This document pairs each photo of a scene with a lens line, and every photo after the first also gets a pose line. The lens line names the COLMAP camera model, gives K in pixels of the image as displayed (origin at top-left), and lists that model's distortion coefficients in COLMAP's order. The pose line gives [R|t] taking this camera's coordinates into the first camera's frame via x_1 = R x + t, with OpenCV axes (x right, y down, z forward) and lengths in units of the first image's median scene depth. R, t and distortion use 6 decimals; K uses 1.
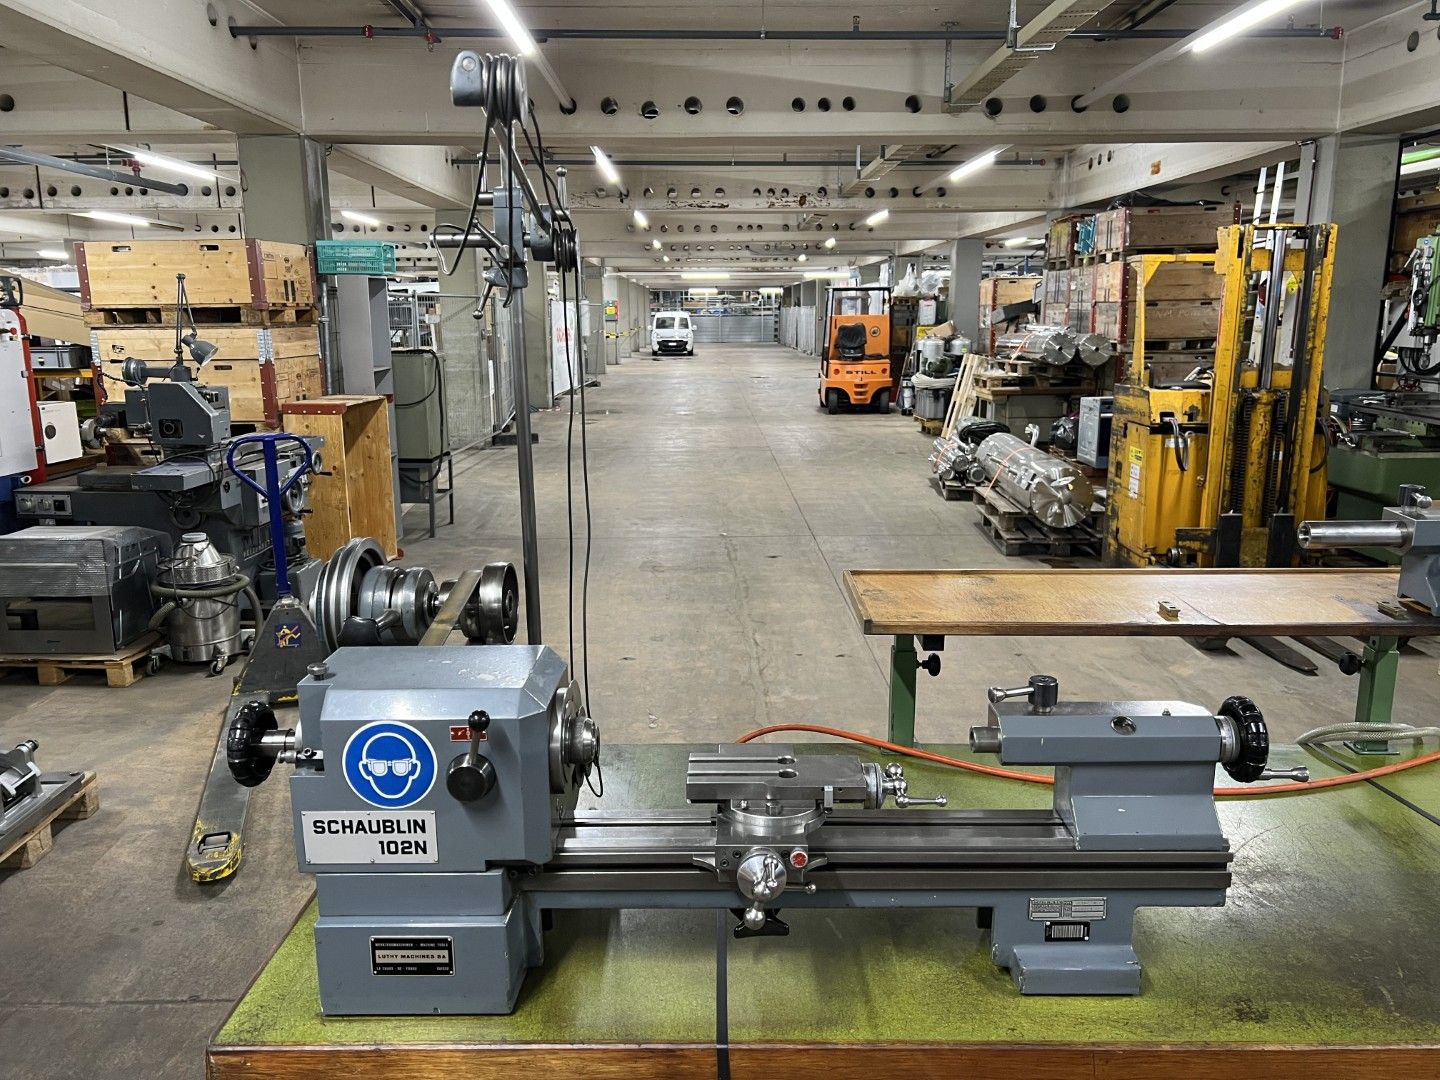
lens RADIAL K [[1087.8, 0, 714.5], [0, 1087.8, 543.4], [0, 0, 1]] dist [0.032690, -0.045860]
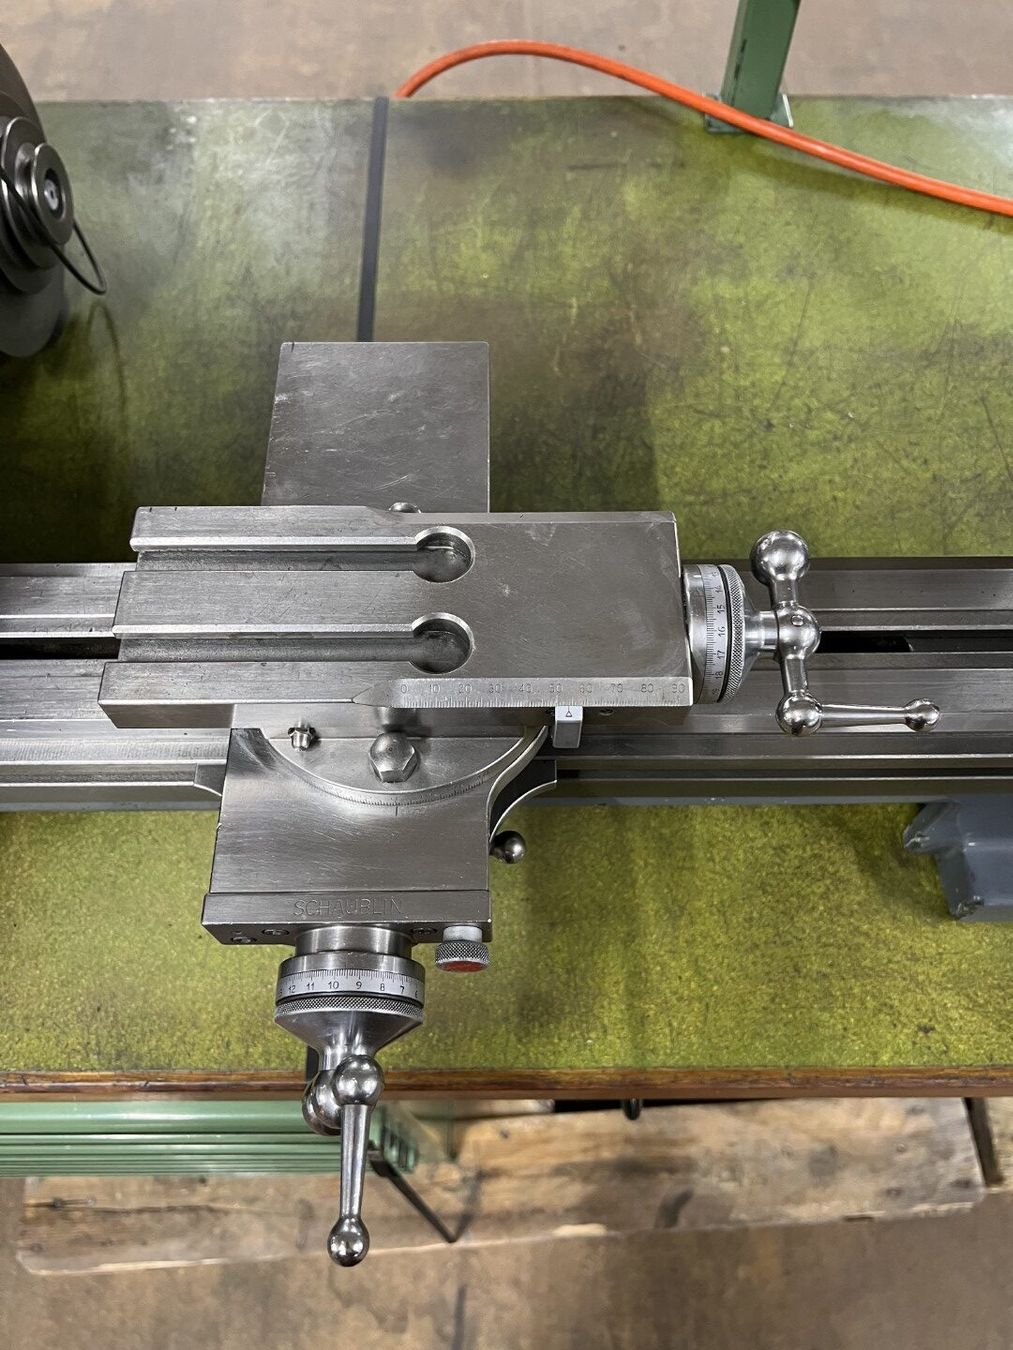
lens RADIAL K [[1019.8, 0, 505.2], [0, 1019.8, 660.4], [0, 0, 1]] dist [0.032690, -0.045860]
pose [[0.999792, -0.013377, 0.015421, 0.014002], [-0.002733, 0.660870, 0.750495, 0.000158], [-0.020231, -0.750381, 0.660696, 0.139663]]
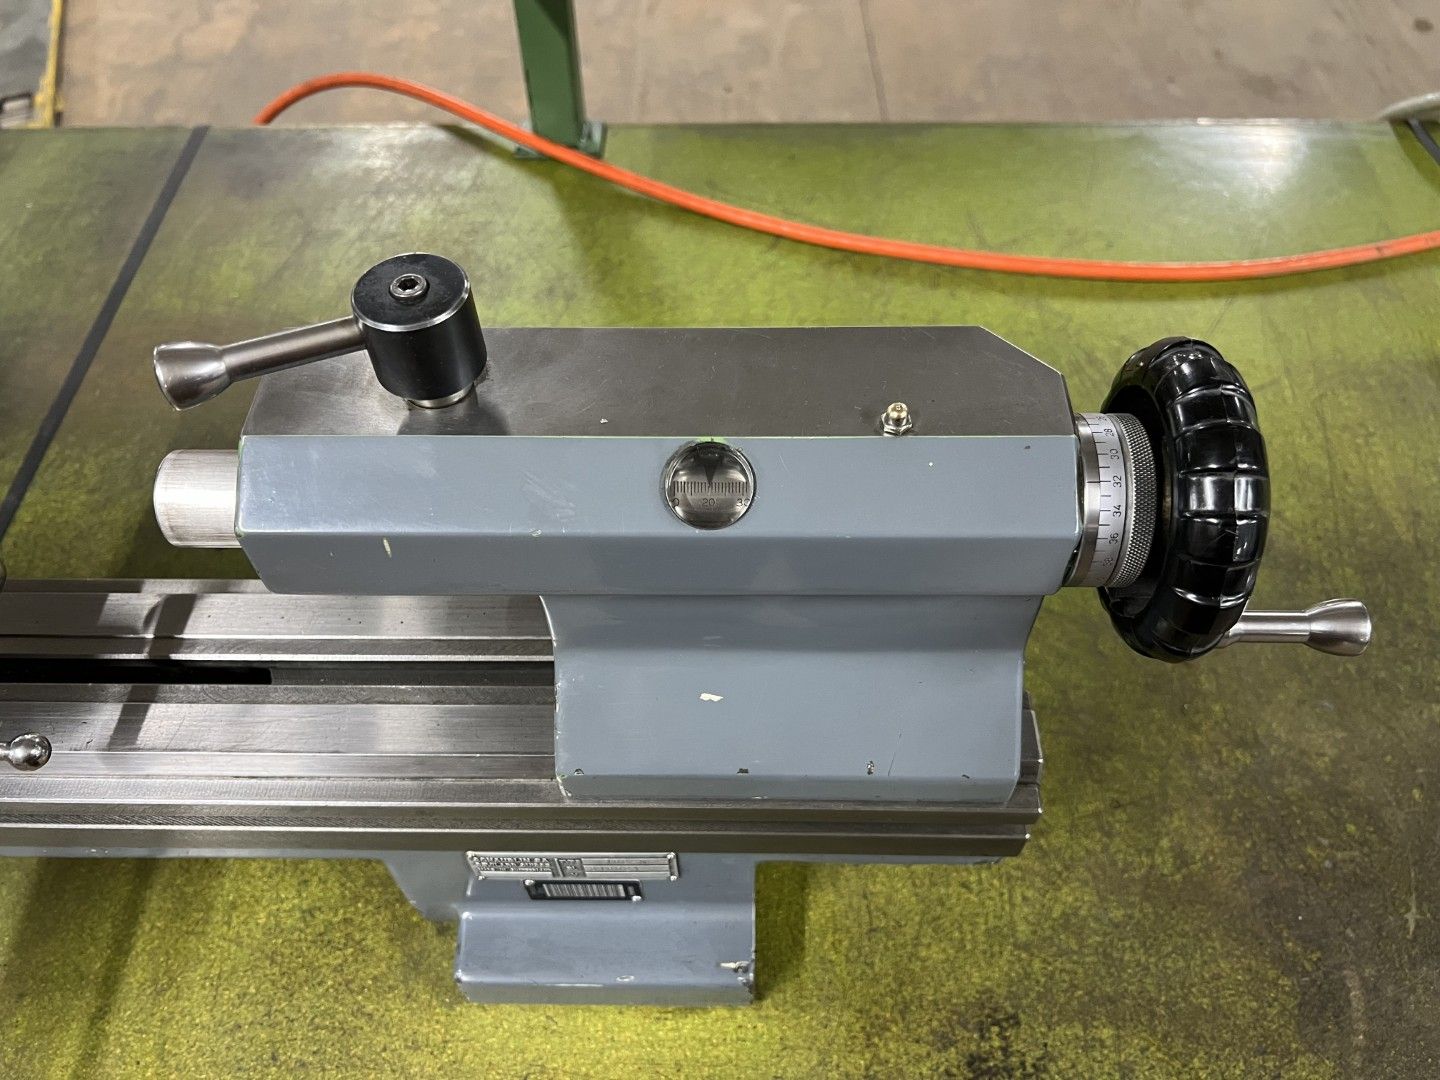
lens RADIAL K [[1087.8, 0, 720.0], [0, 1087.8, 539.6], [0, 0, 1]] dist [0.032690, -0.045860]
pose [[0.999937, 0.000375, -0.011207, 0.067062], [0.006921, 0.765749, 0.643102, 0.002094], [0.008823, -0.643139, 0.765699, 0.140131]]
